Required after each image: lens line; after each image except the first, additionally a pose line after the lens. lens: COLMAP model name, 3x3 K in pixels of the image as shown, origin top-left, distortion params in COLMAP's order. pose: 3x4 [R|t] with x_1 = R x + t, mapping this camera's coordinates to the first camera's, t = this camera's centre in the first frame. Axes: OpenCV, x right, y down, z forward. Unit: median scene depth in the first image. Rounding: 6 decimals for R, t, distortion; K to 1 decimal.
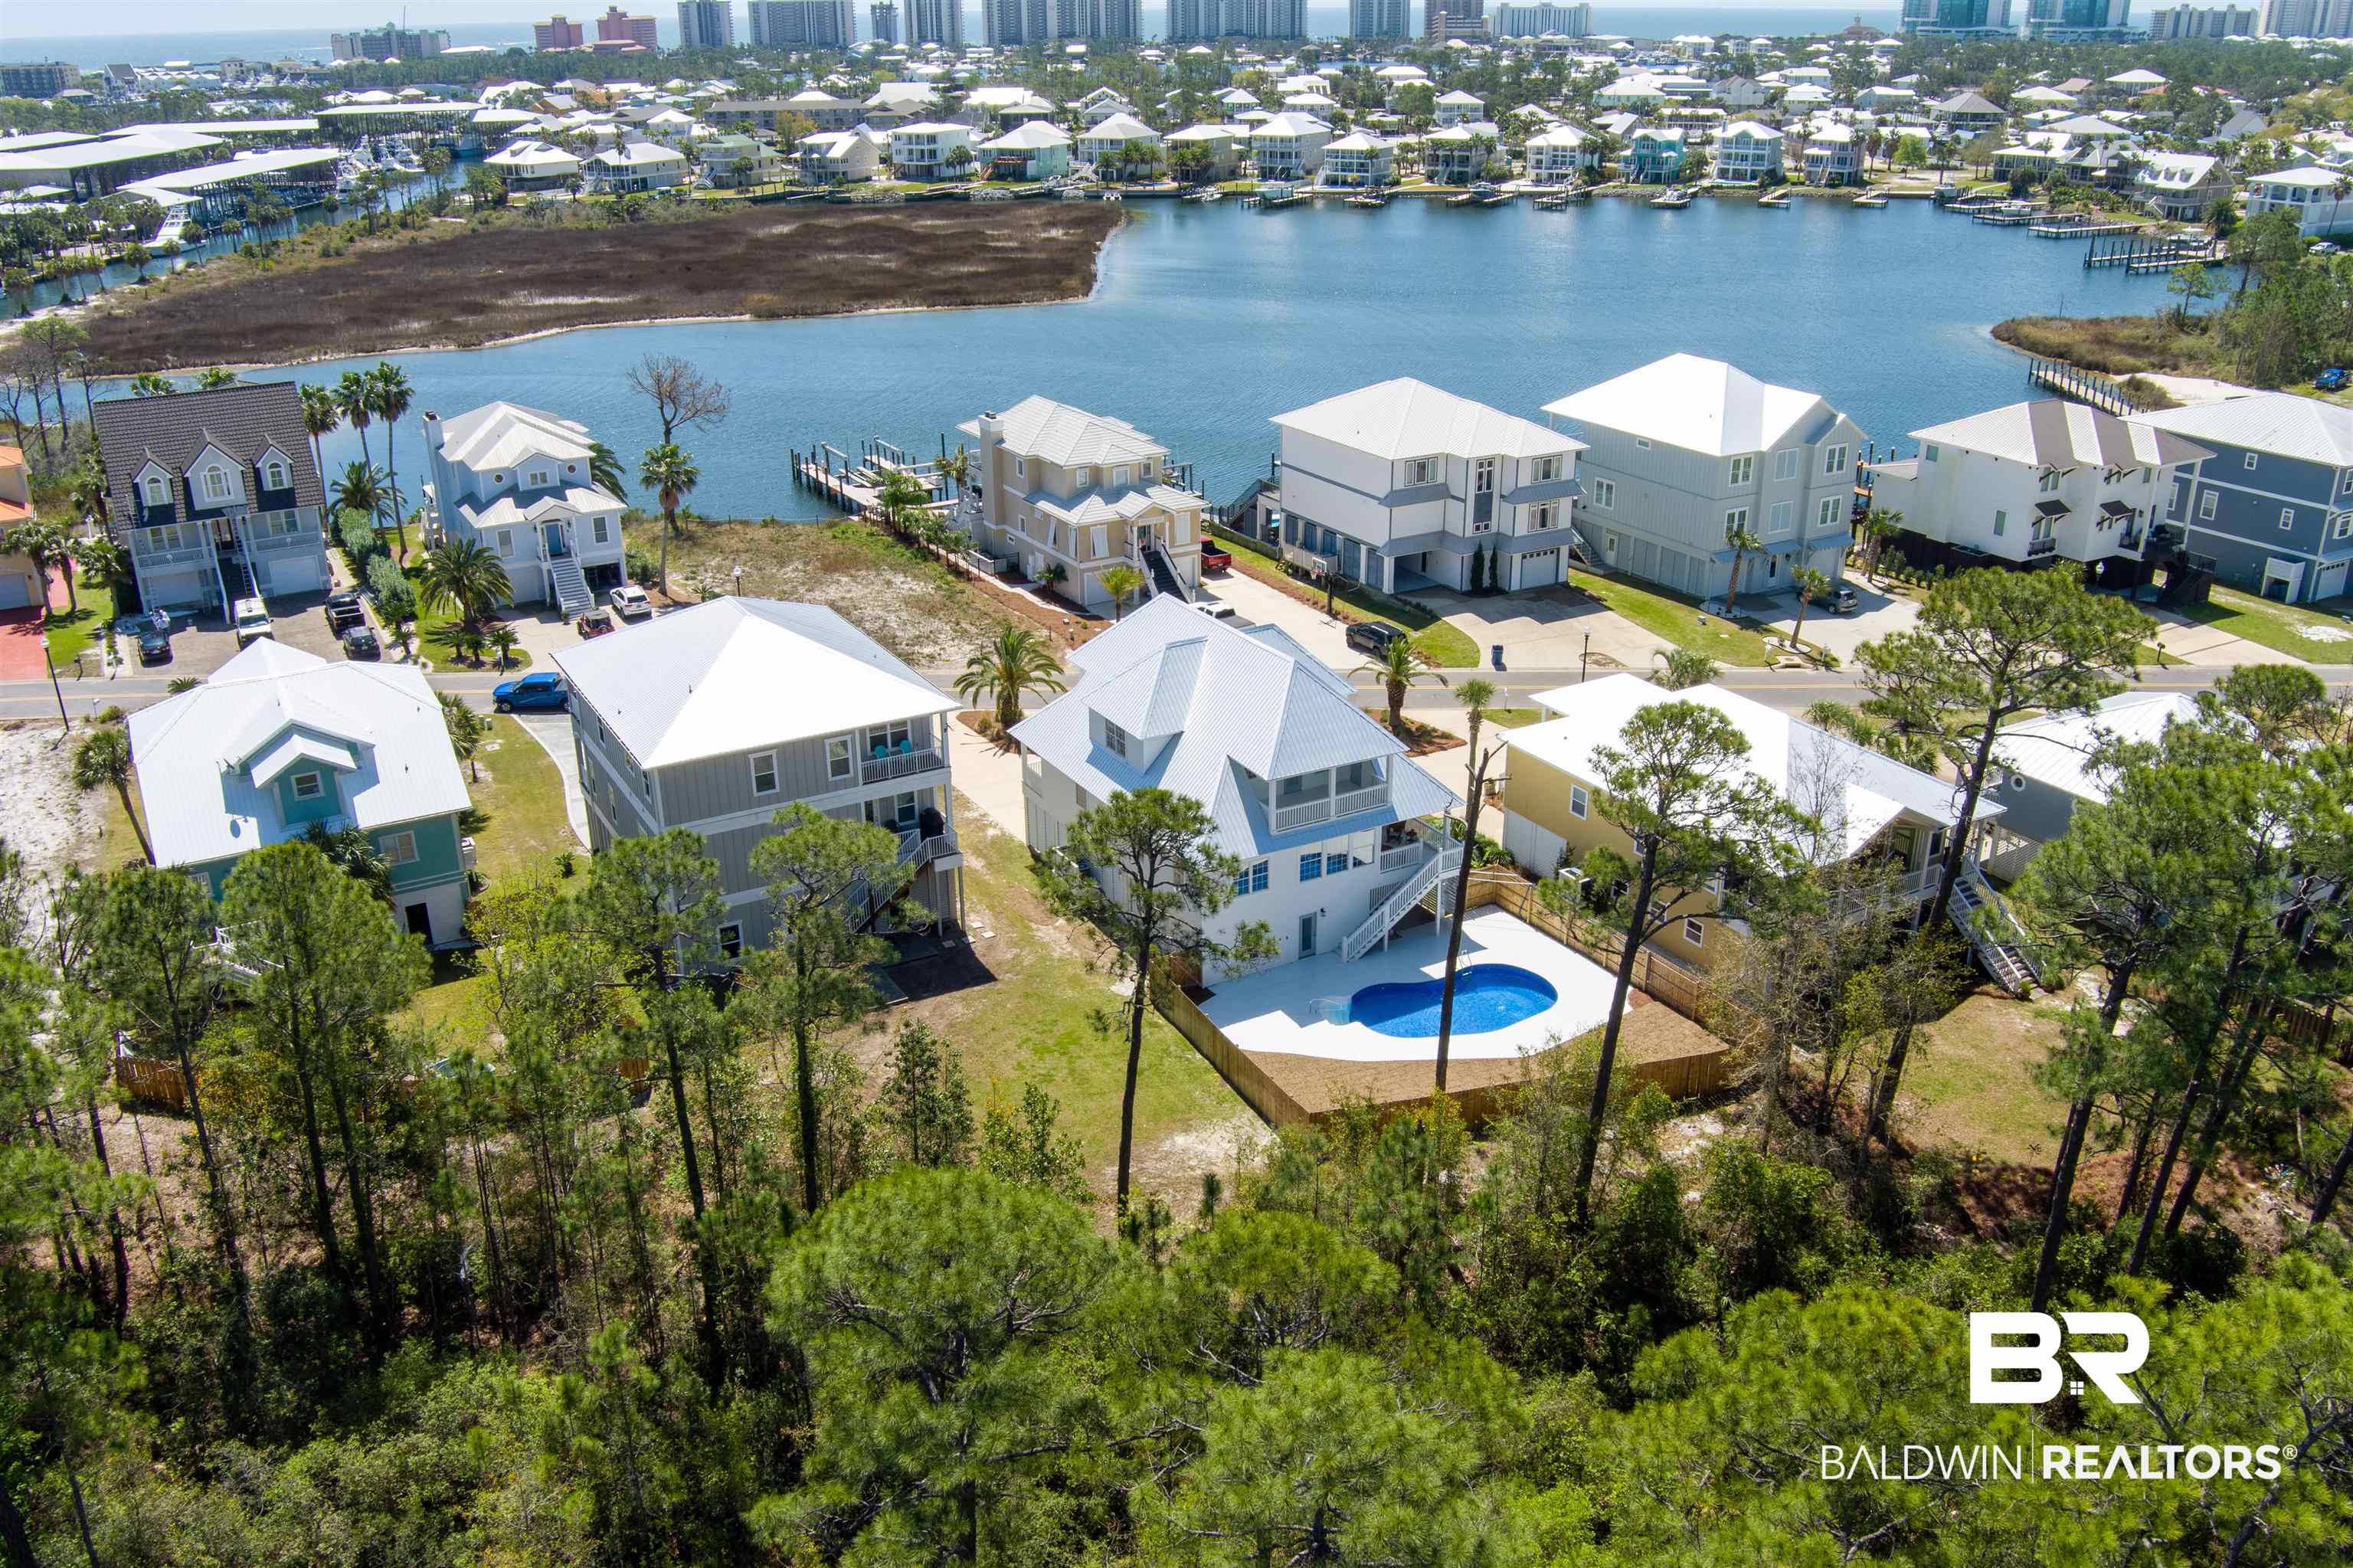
lens RADIAL K [[1922.1, 0, 1176.5], [0, 1922.1, 784.0], [0, 0, 1]] dist [-0.084780, 0.043276]
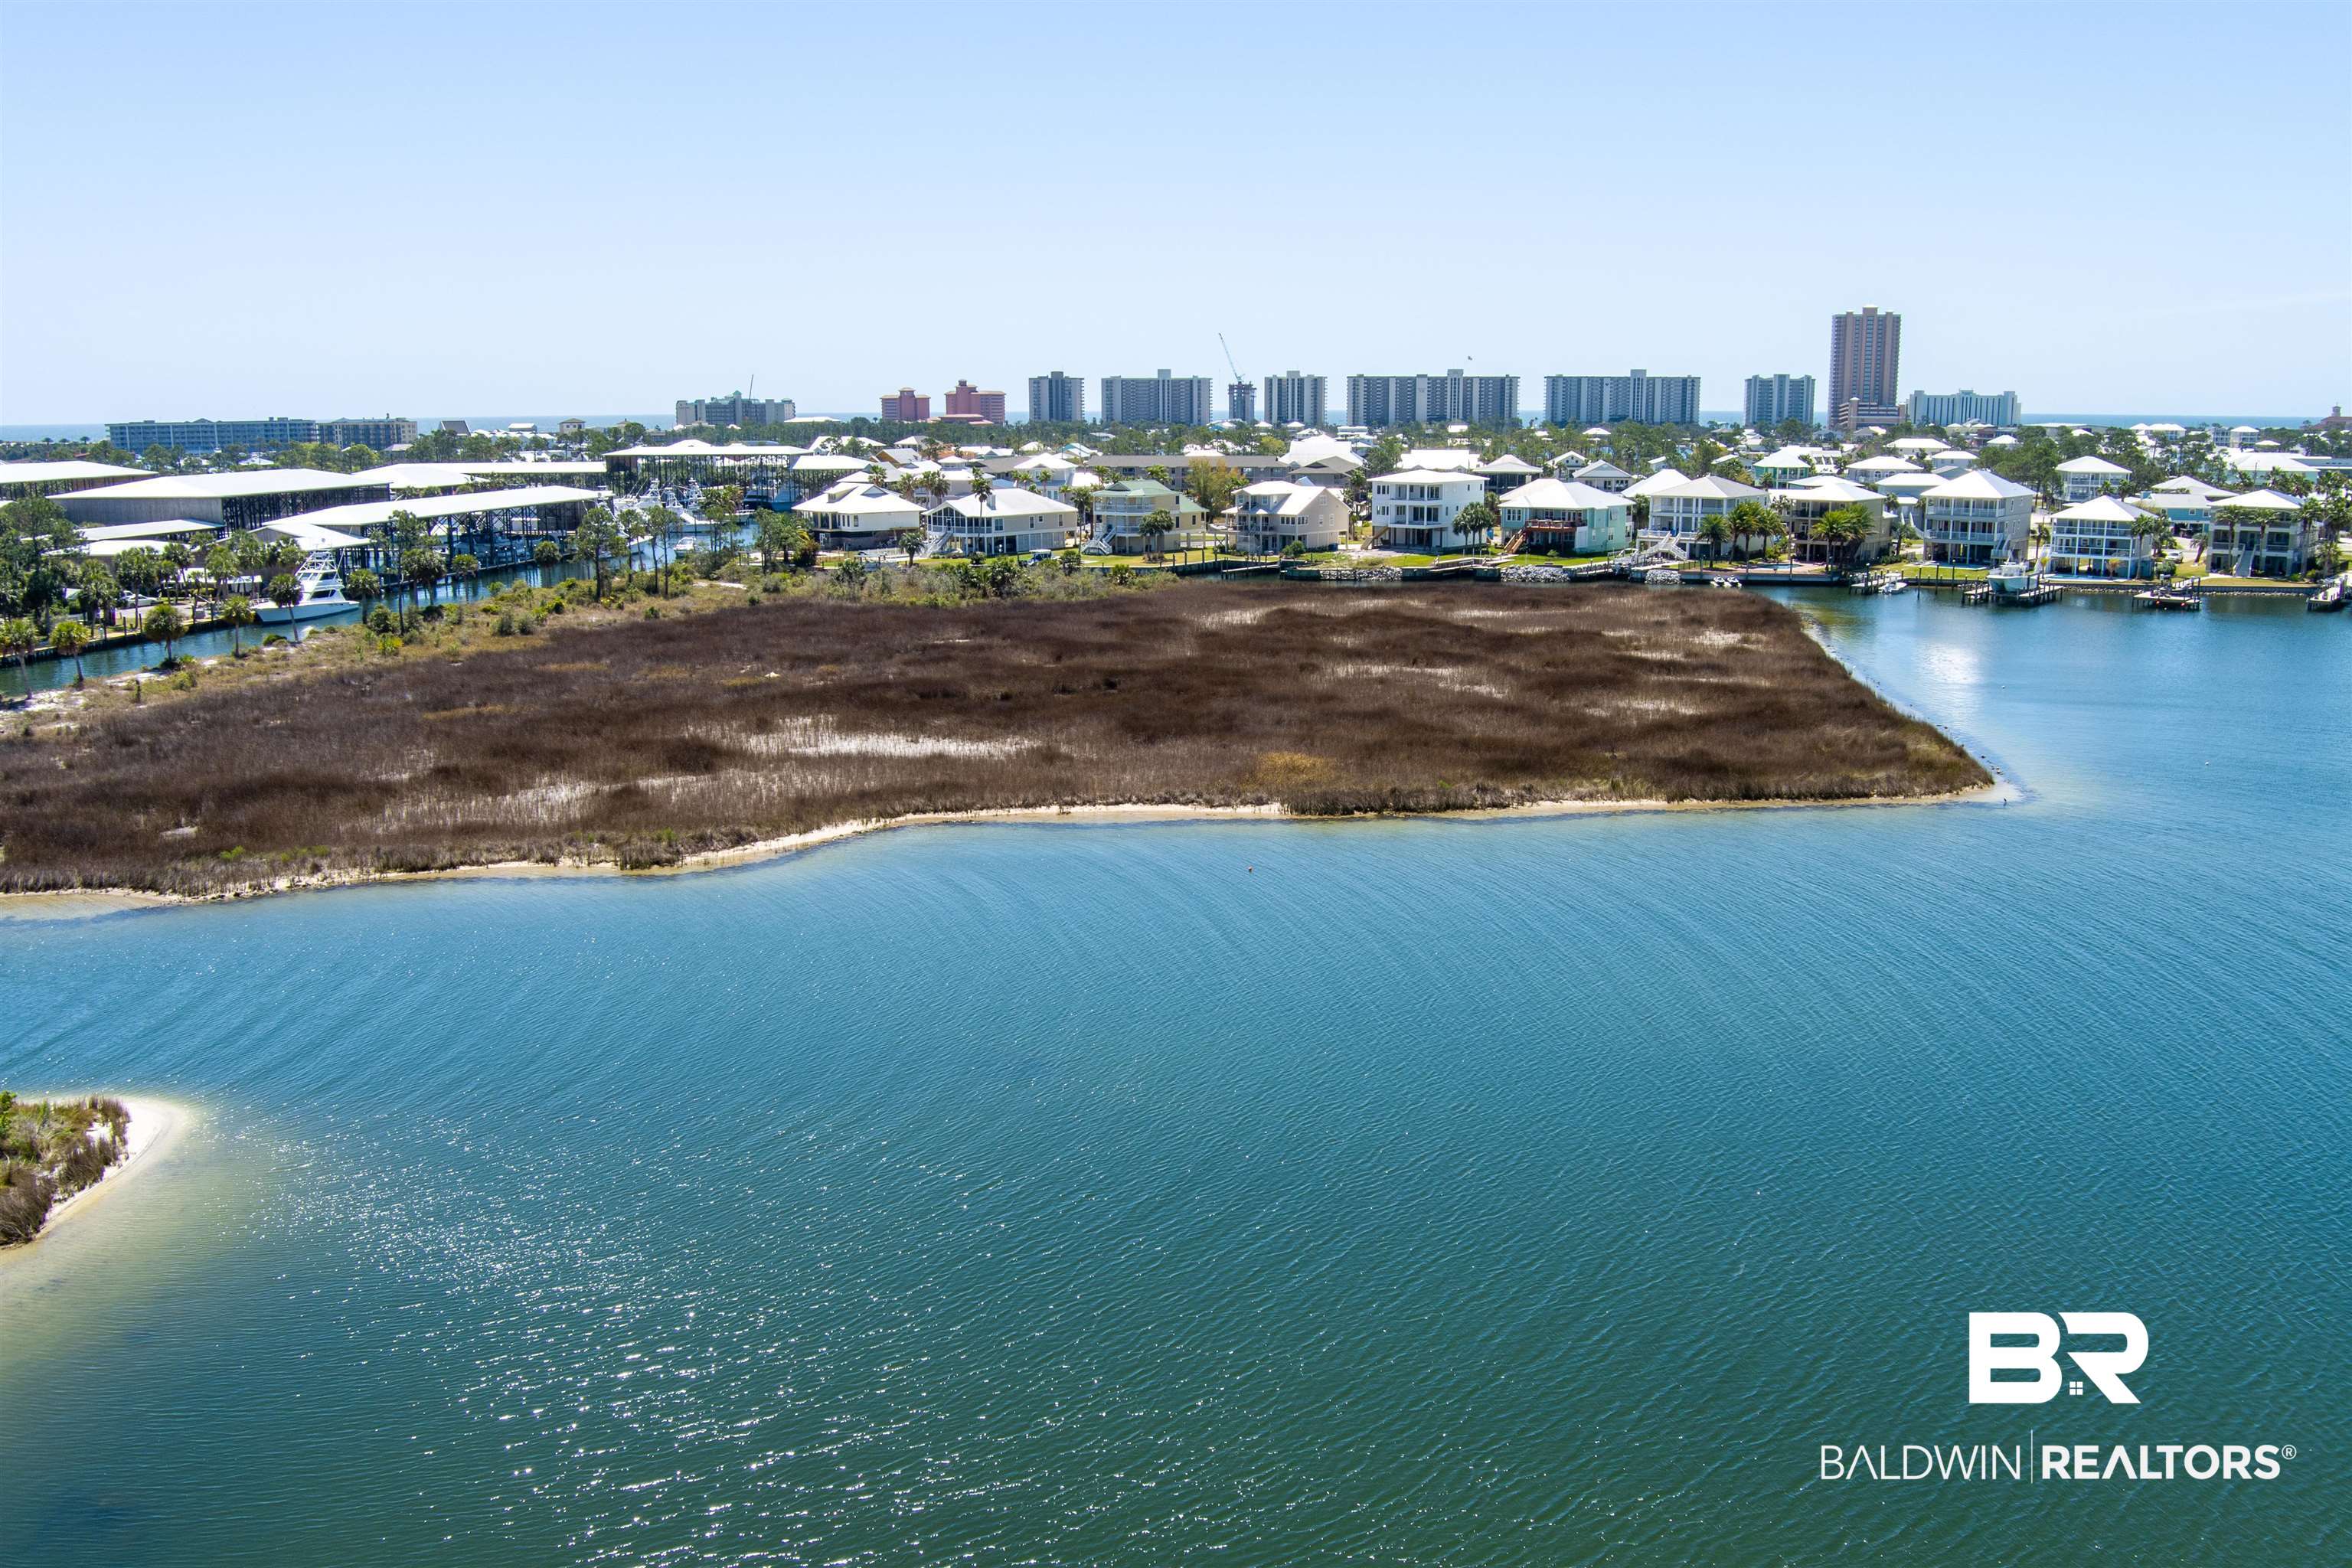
lens RADIAL K [[1946.9, 0, 1176.0], [0, 1946.9, 784.0], [0, 0, 1]] dist [-0.076761, 0.023216]
pose [[0.987368, 0.037011, -0.154061, -0.111633], [-0.066591, 0.979224, -0.191533, -0.101647], [0.143772, 0.199373, 0.969319, 0.346641]]
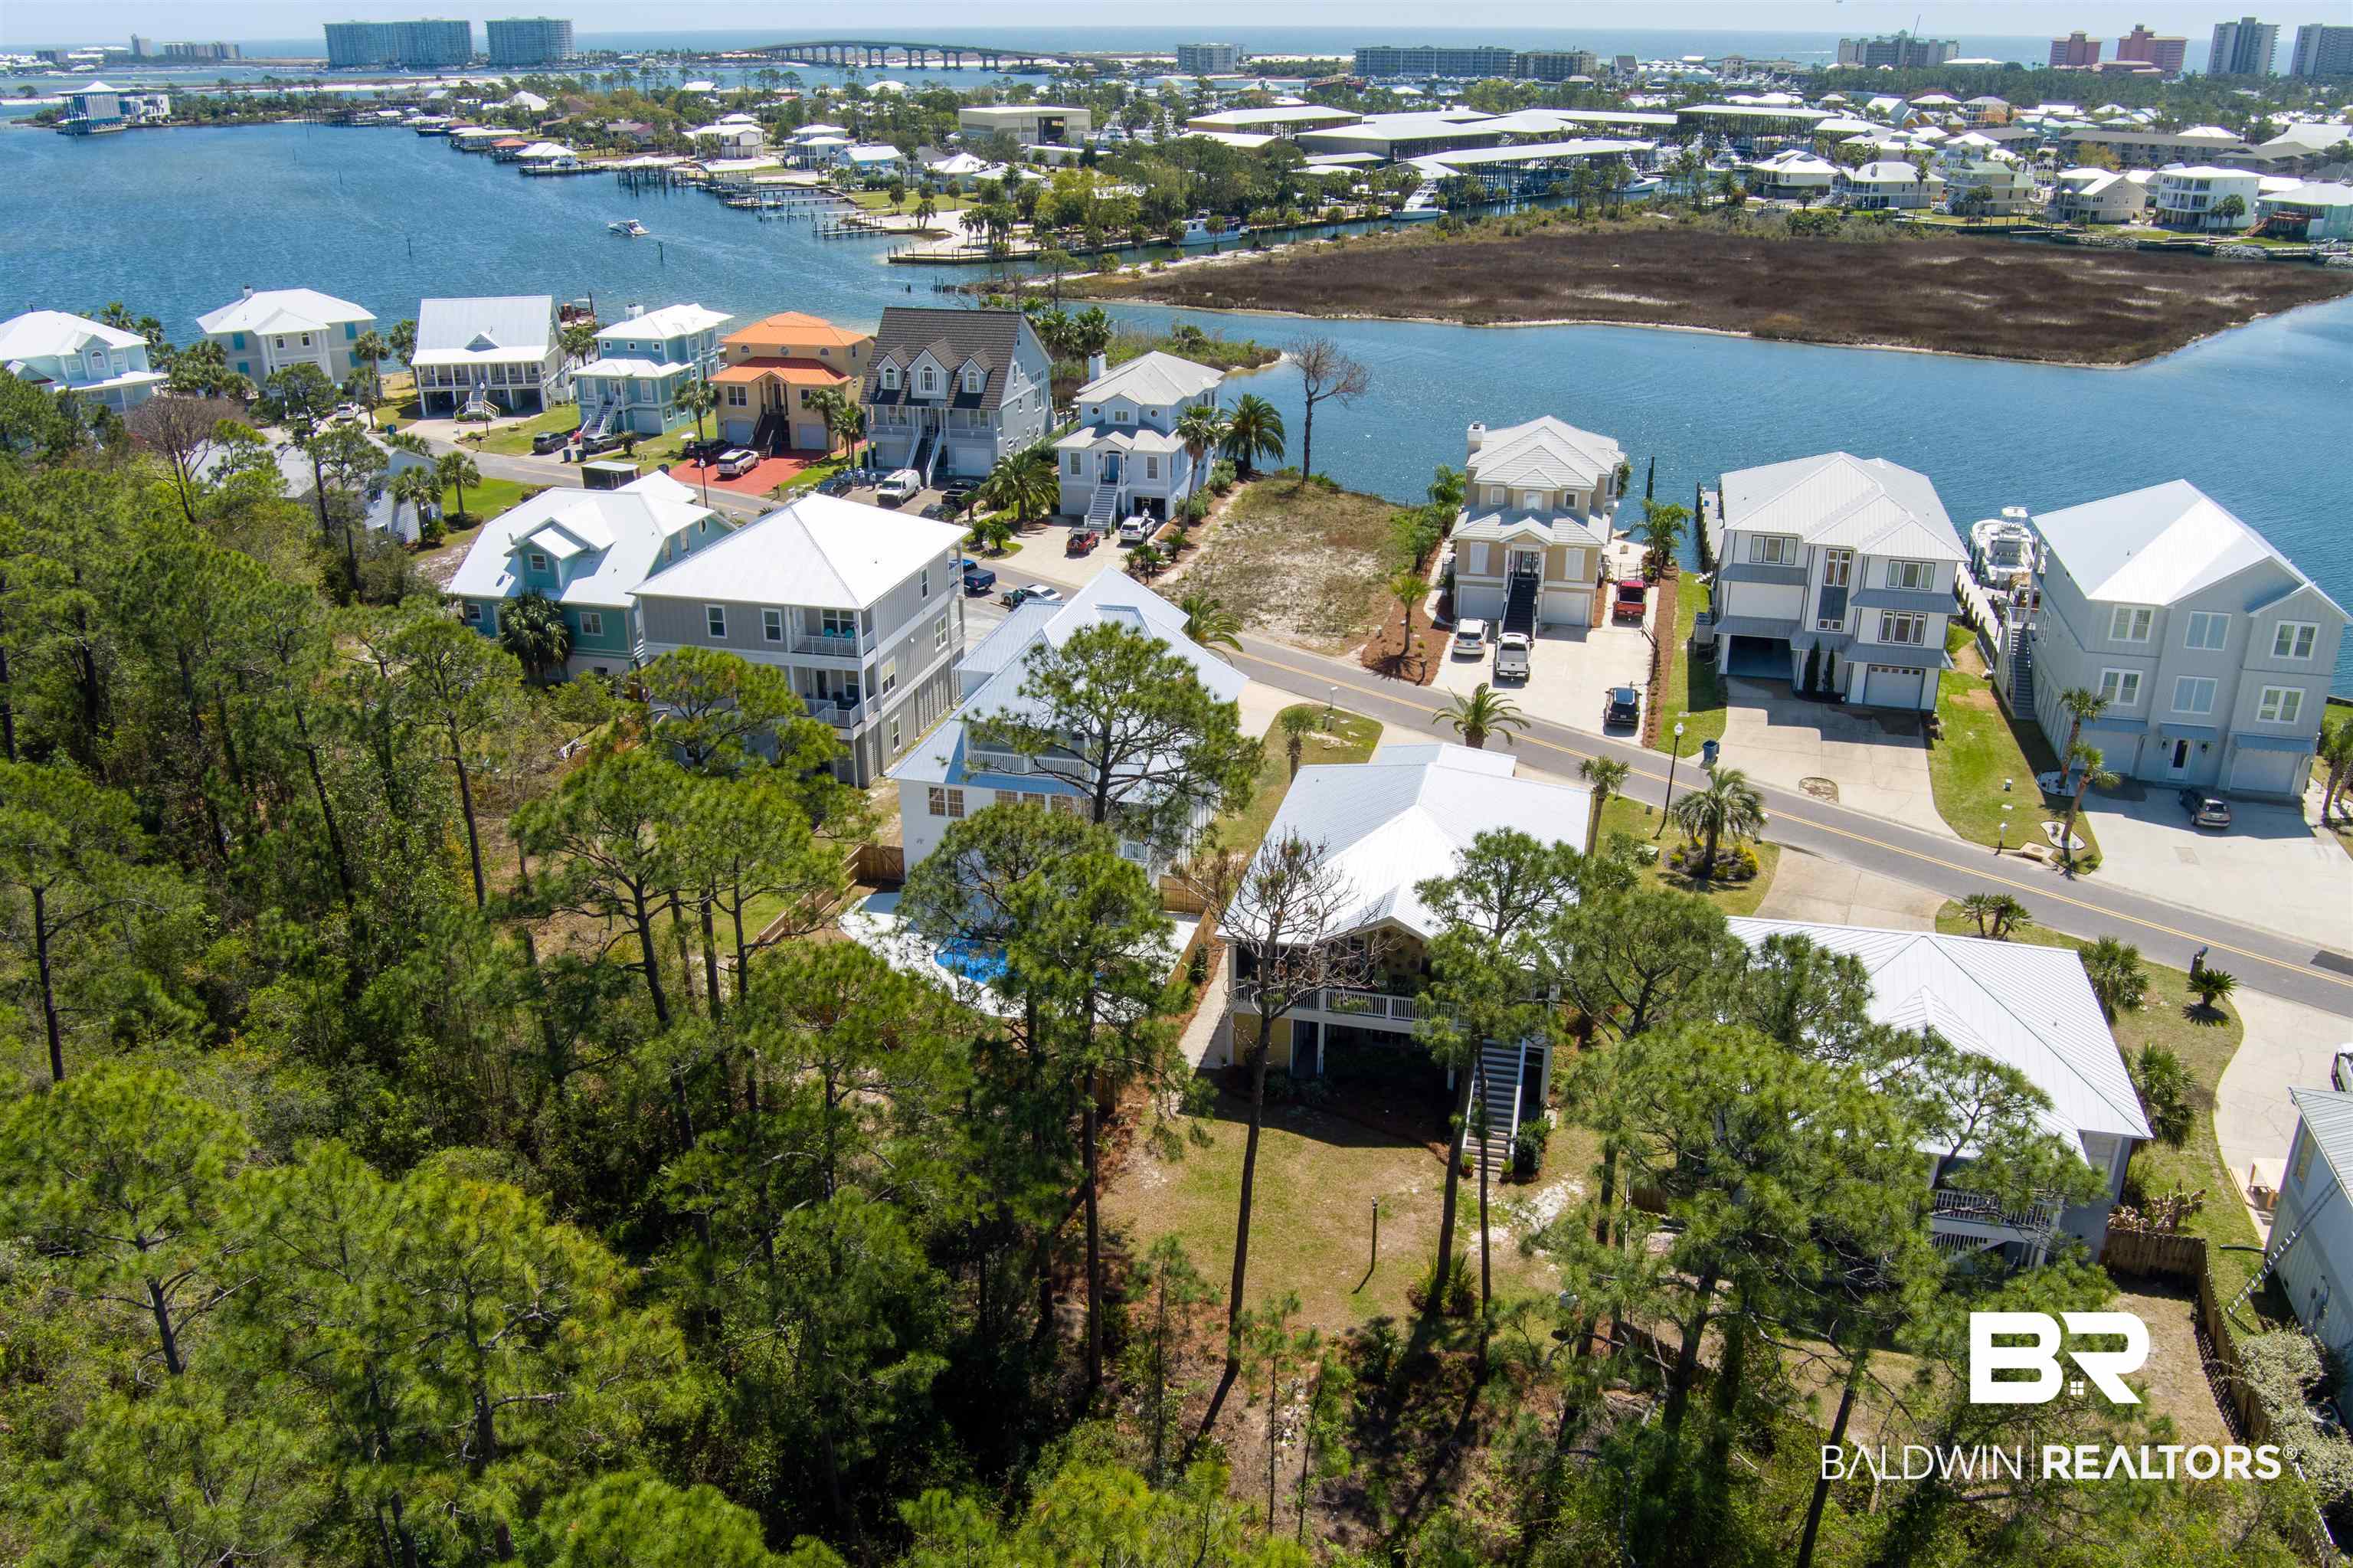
lens RADIAL K [[1922.1, 0, 1176.5], [0, 1922.1, 784.0], [0, 0, 1]] dist [-0.084780, 0.043276]
pose [[0.726706, 0.266845, -0.633003, 0.160065], [-0.269111, 0.958405, 0.095072, -0.019828], [0.632043, 0.101258, 0.768289, 0.038613]]
